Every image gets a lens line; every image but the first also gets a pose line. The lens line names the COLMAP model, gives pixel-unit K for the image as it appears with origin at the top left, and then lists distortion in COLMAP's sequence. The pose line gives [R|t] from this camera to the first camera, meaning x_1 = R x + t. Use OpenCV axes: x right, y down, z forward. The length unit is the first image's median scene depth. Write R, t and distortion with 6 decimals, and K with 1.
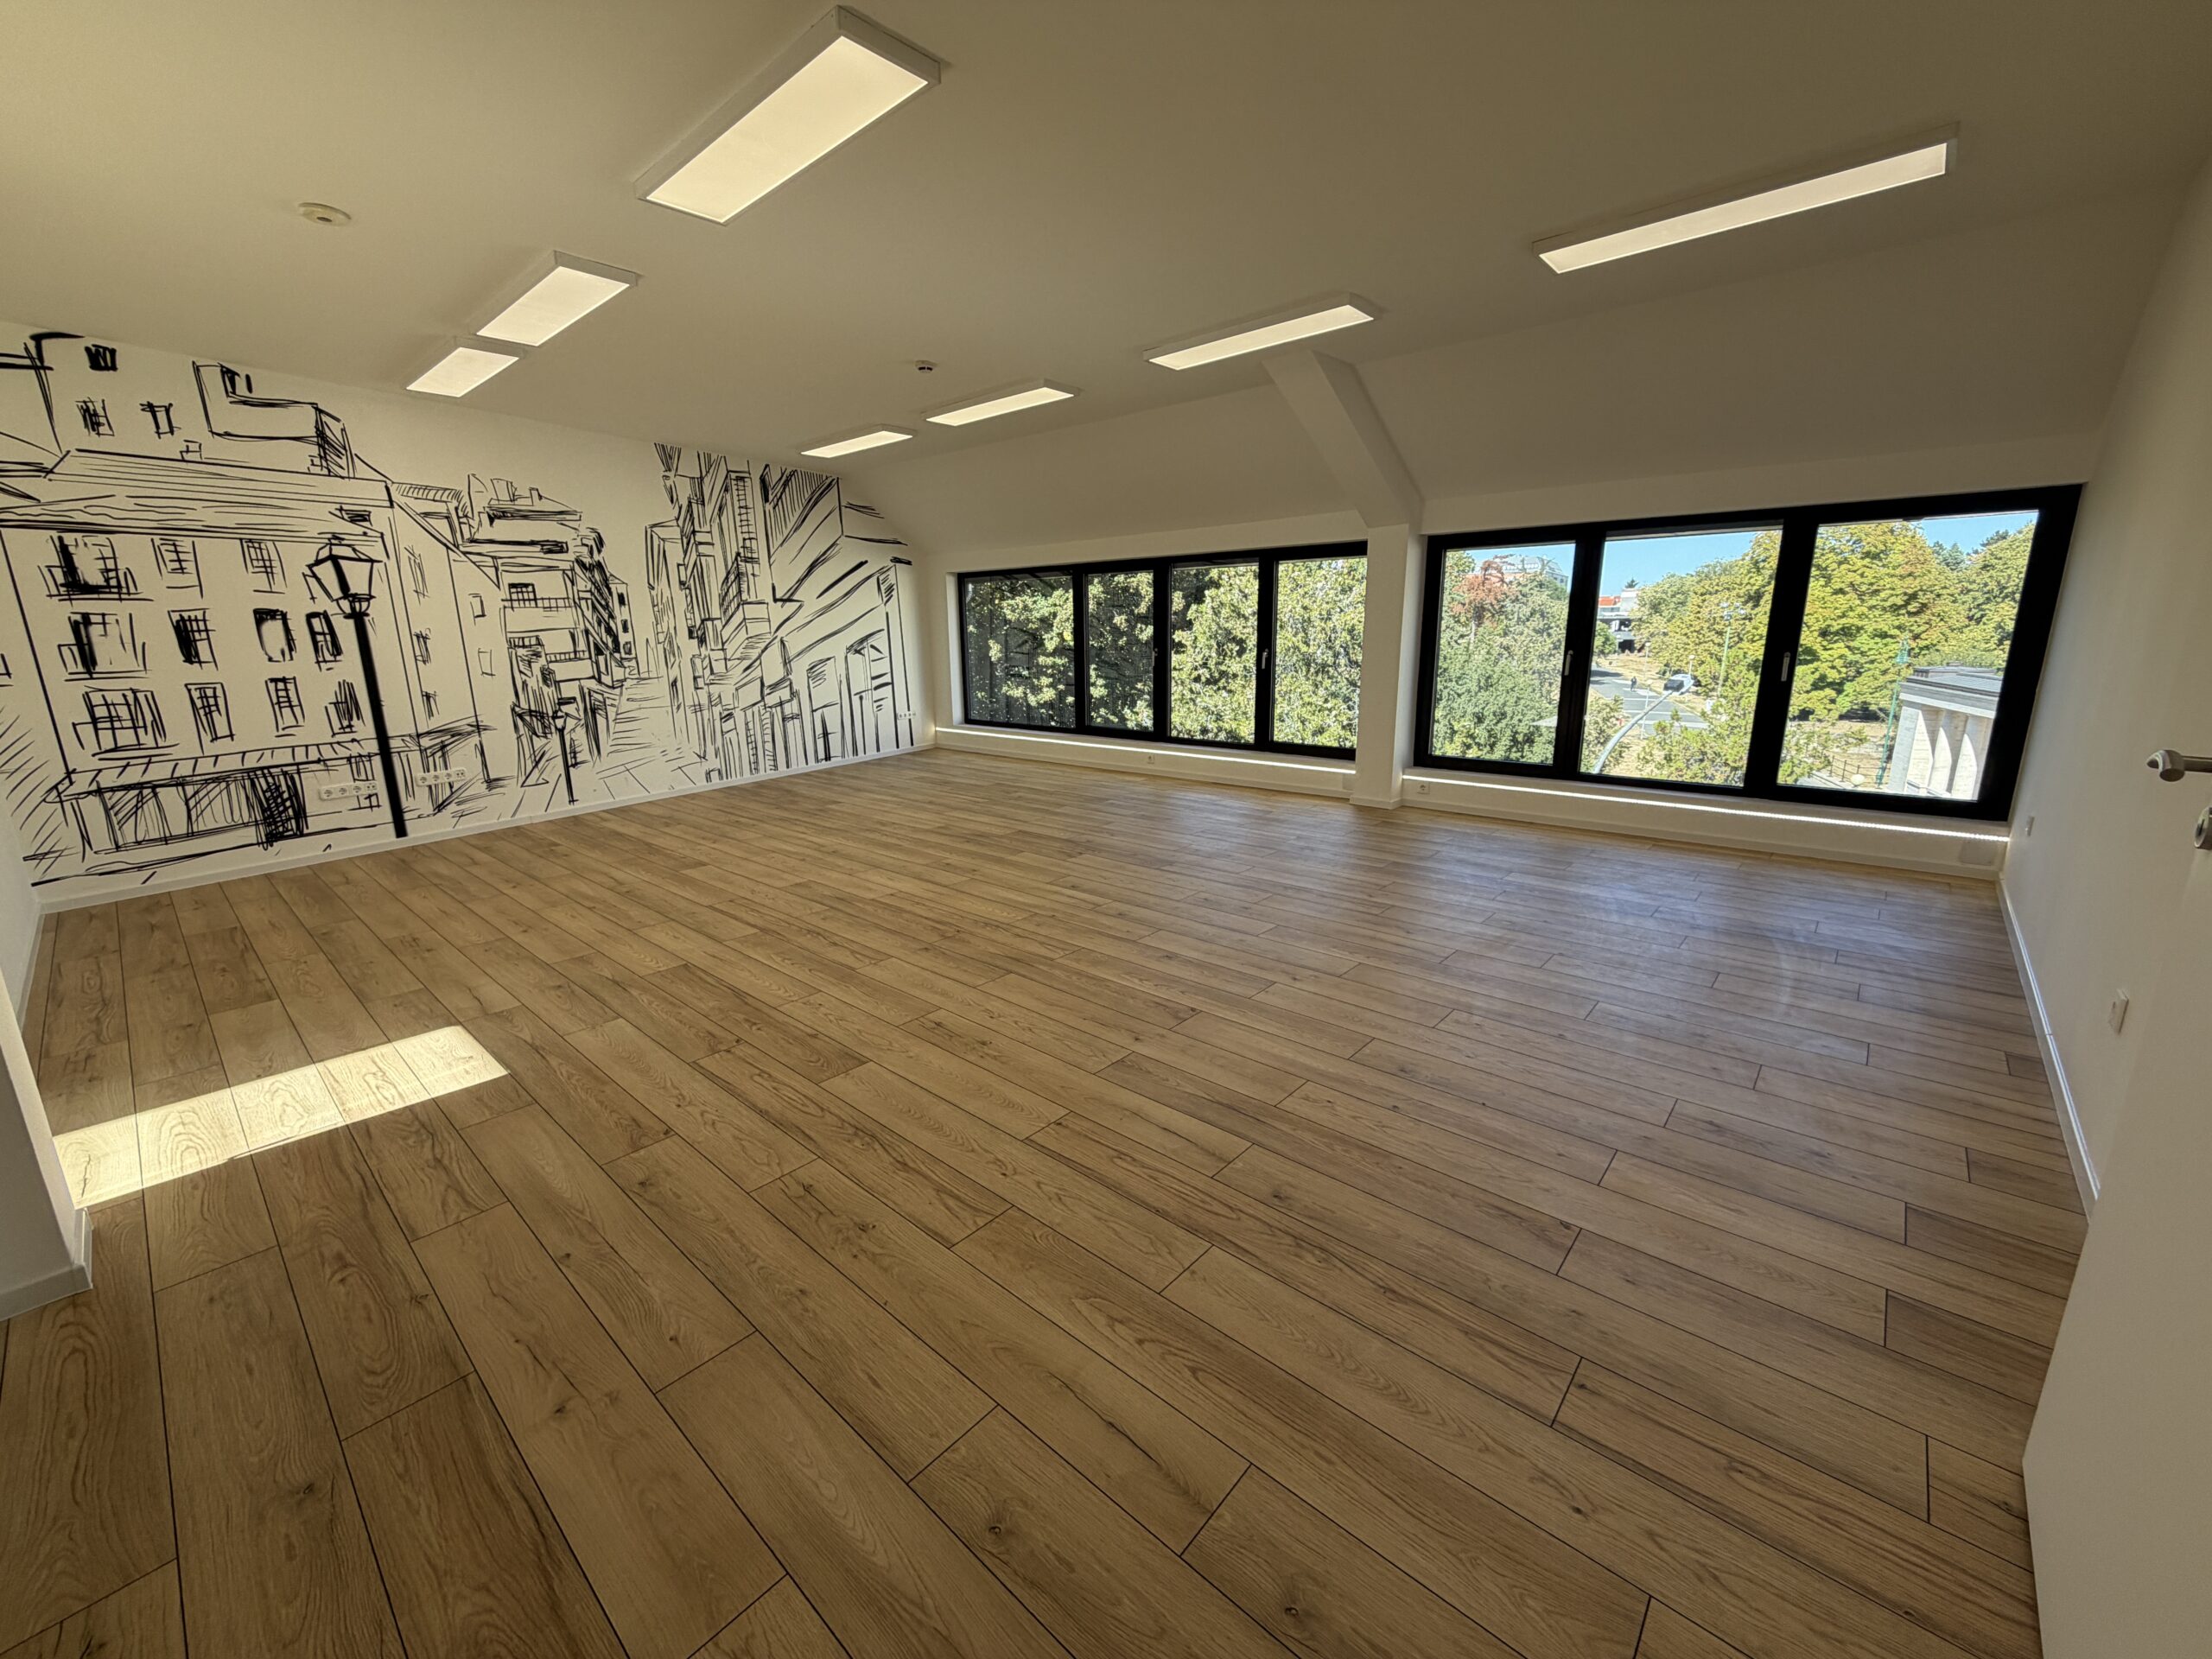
lens RADIAL K [[880.9, 0, 1100.7], [0, 880.9, 832.0], [0, 0, 1]] dist [-0.000378, 0.000233]
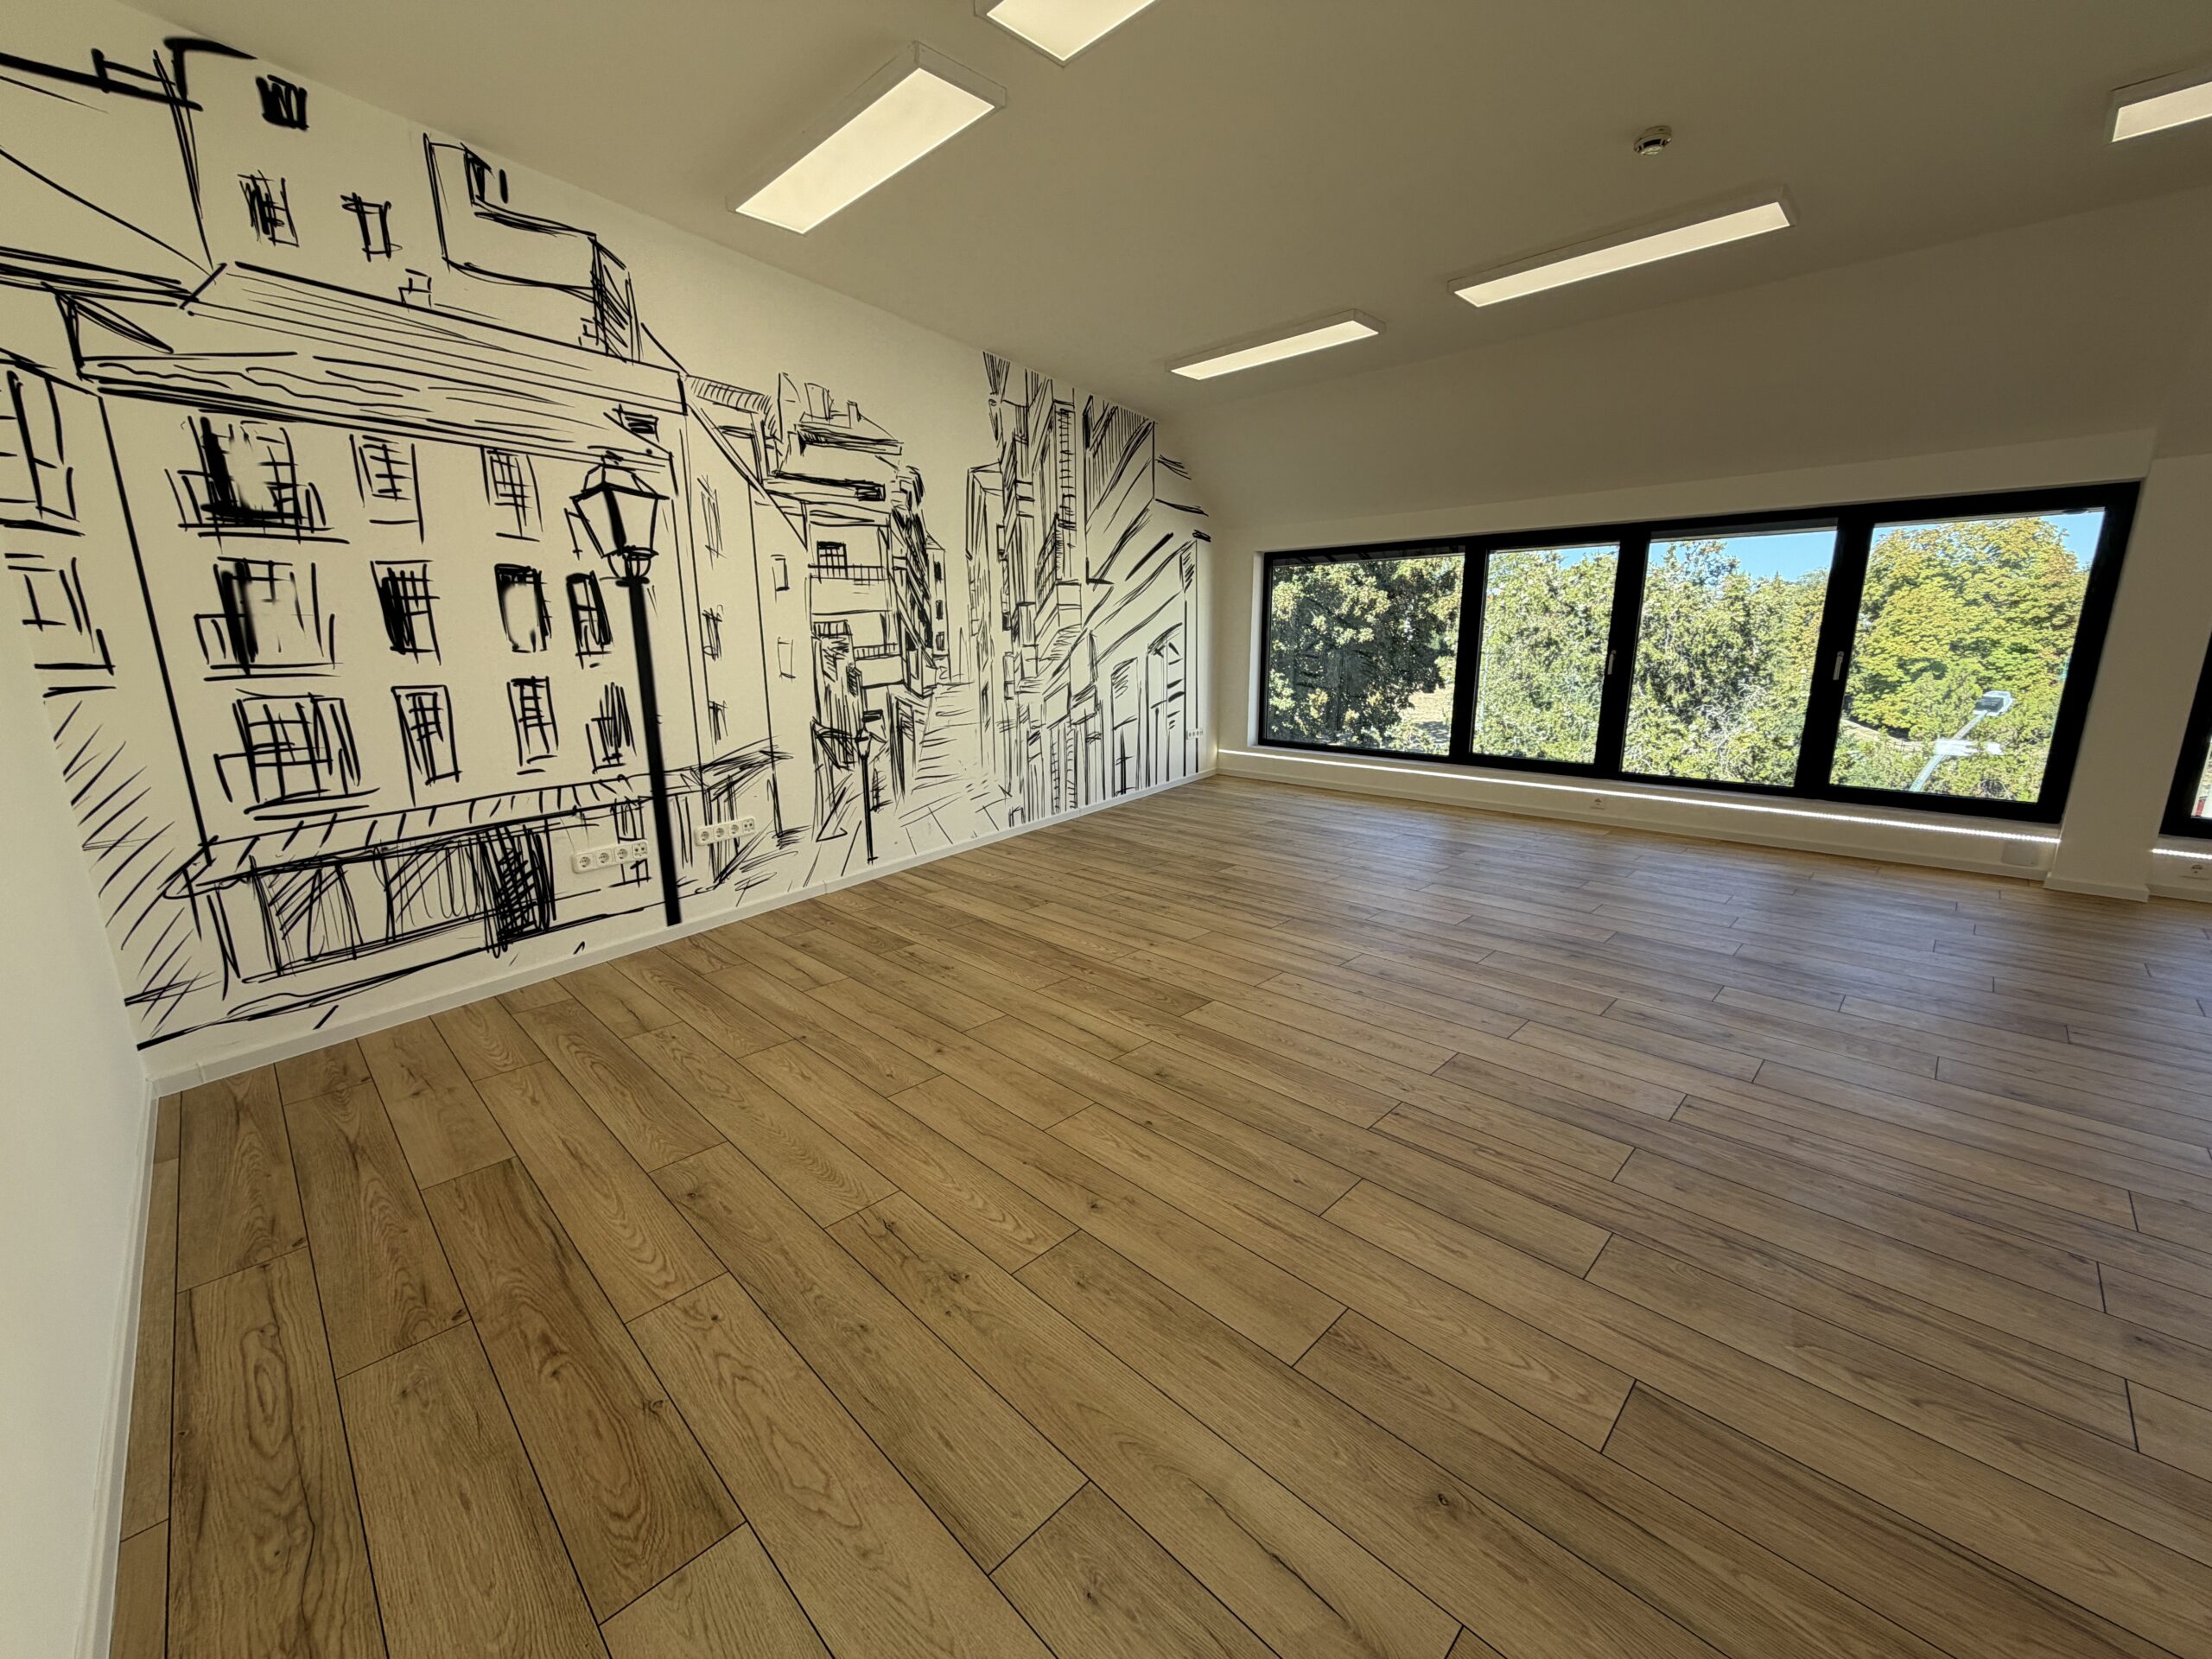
lens RADIAL K [[880.9, 0, 1100.7], [0, 880.9, 832.0], [0, 0, 1]] dist [-0.000378, 0.000233]
pose [[0.998601, 0.019757, -0.049054, -0.522911], [-0.020152, 0.999768, -0.007570, -0.074505], [0.048893, 0.008548, 0.998767, 0.425336]]
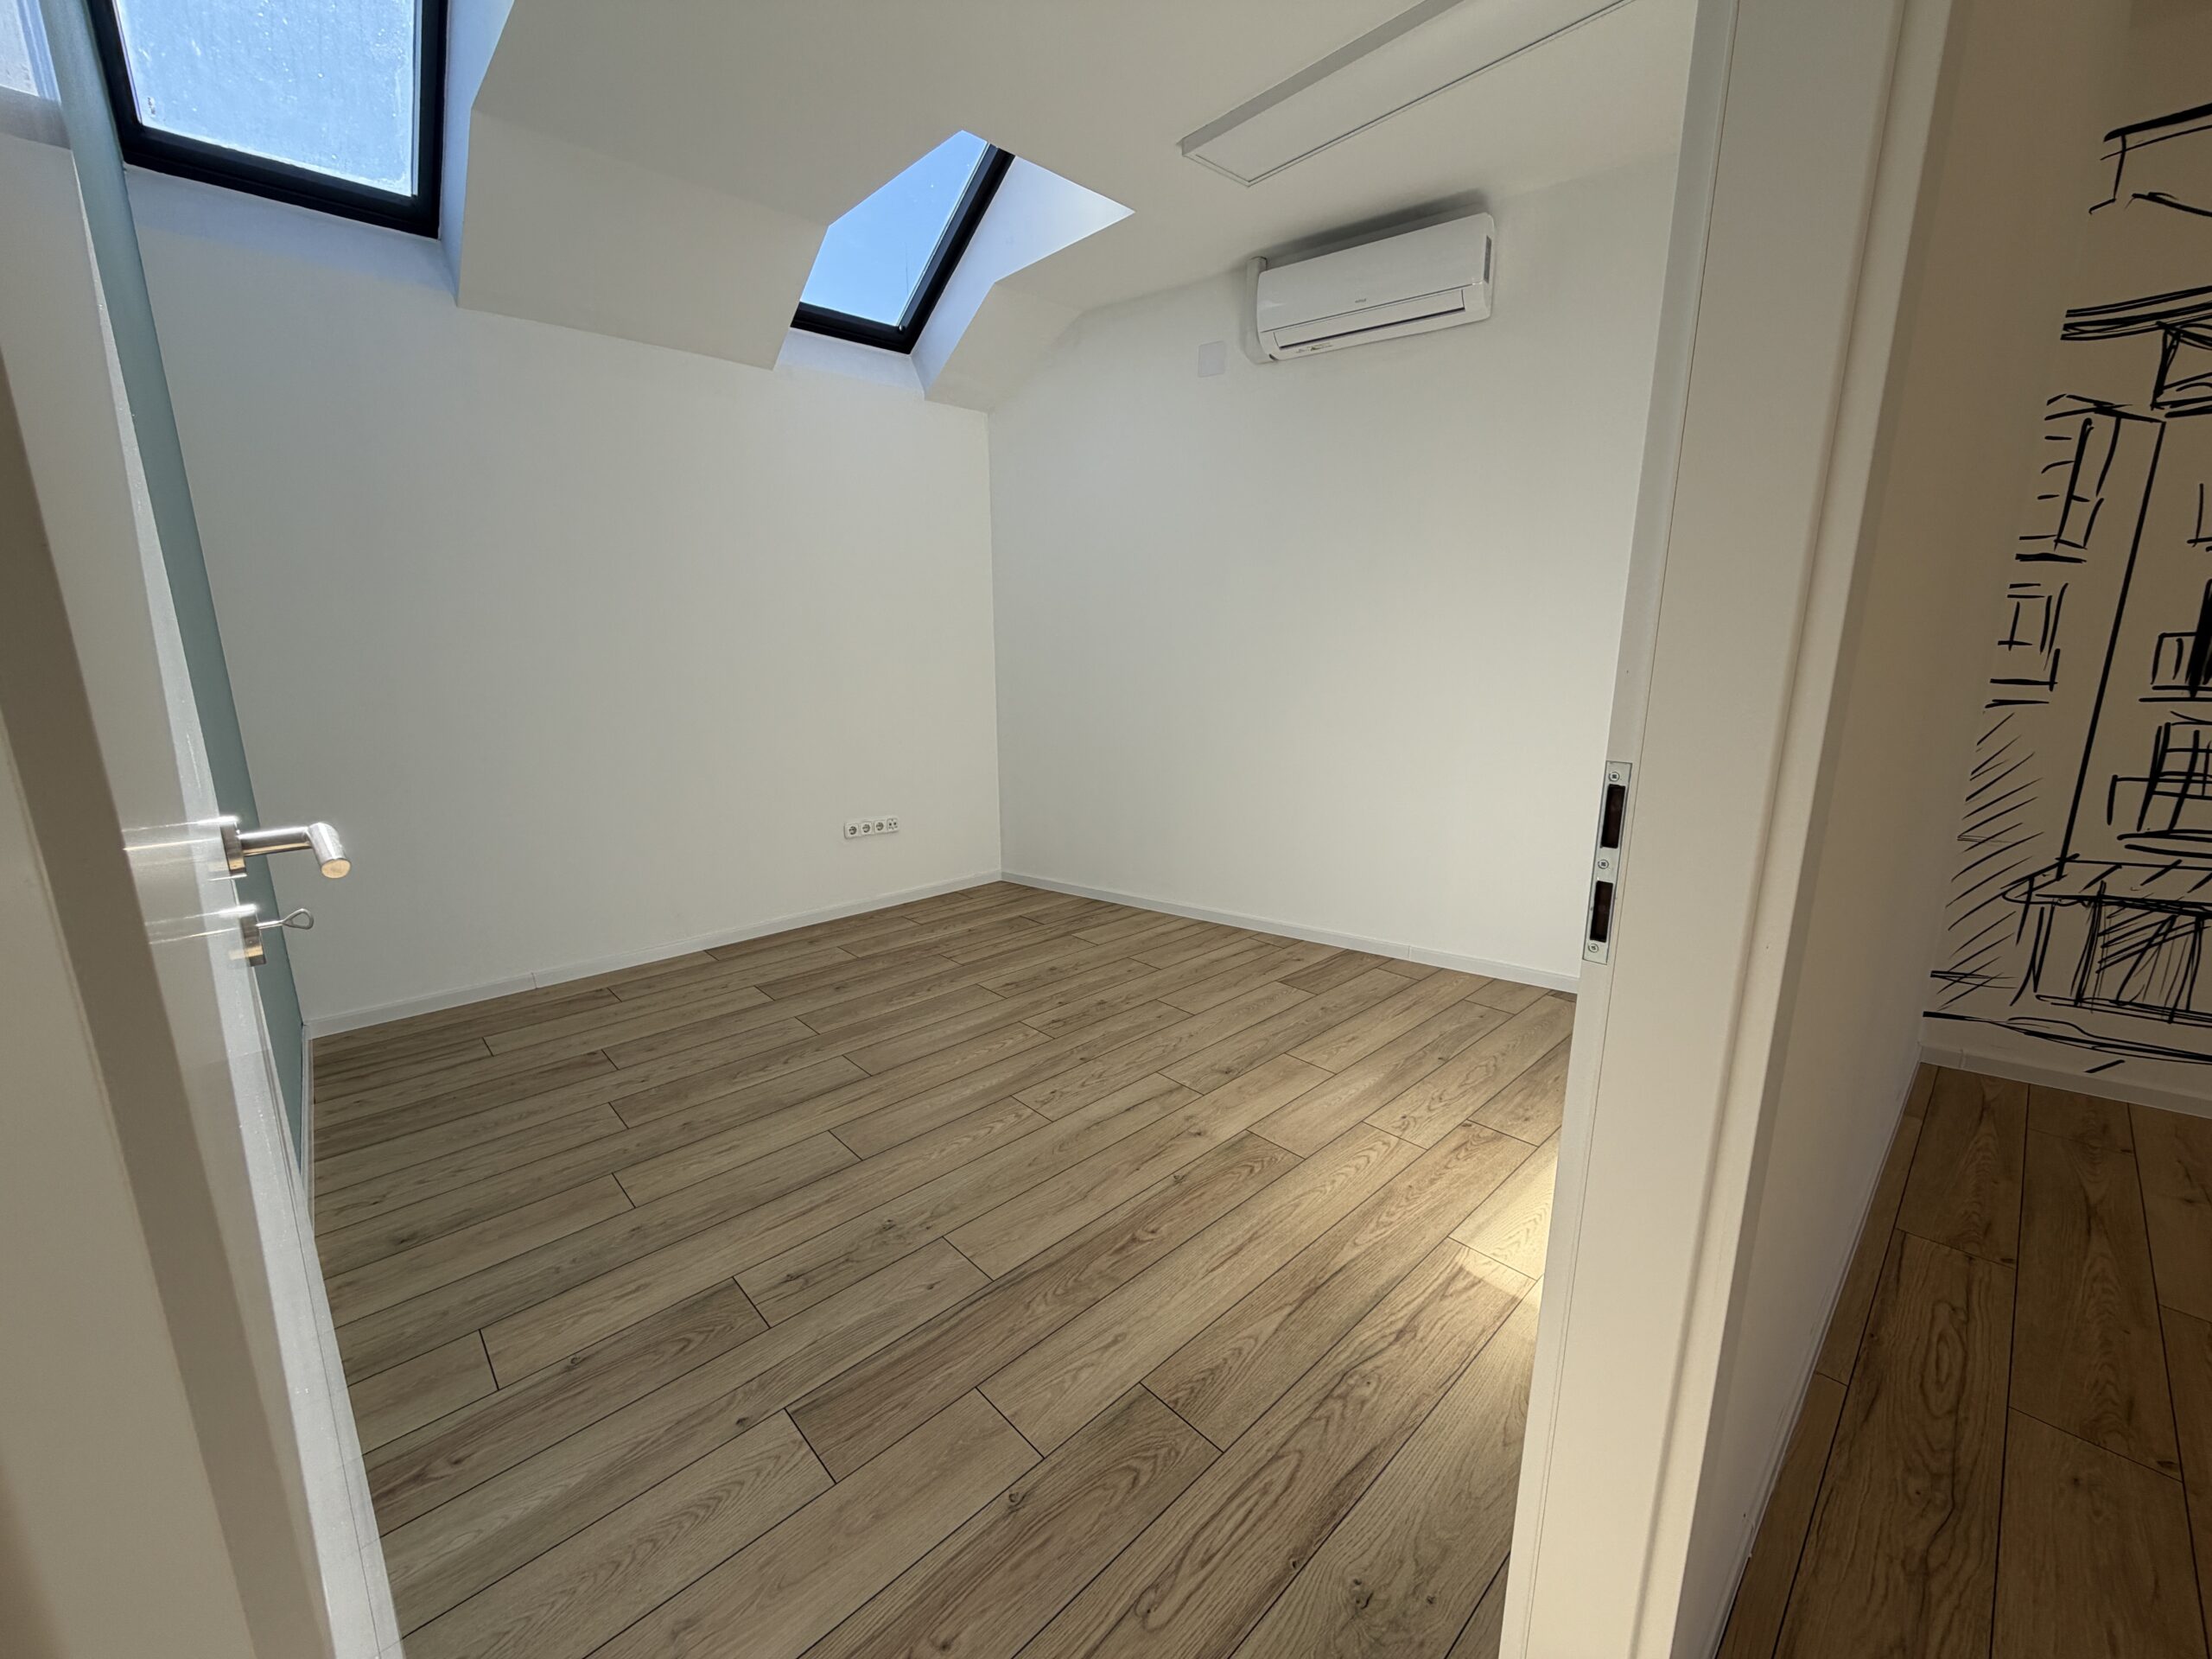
lens RADIAL K [[880.9, 0, 1100.7], [0, 880.9, 832.0], [0, 0, 1]] dist [-0.000378, 0.000233]
pose [[-0.087967, 0.225139, -0.970348, -0.516832], [-0.218566, 0.946023, 0.239309, -0.076344], [0.971849, 0.233136, -0.034011, 0.373217]]
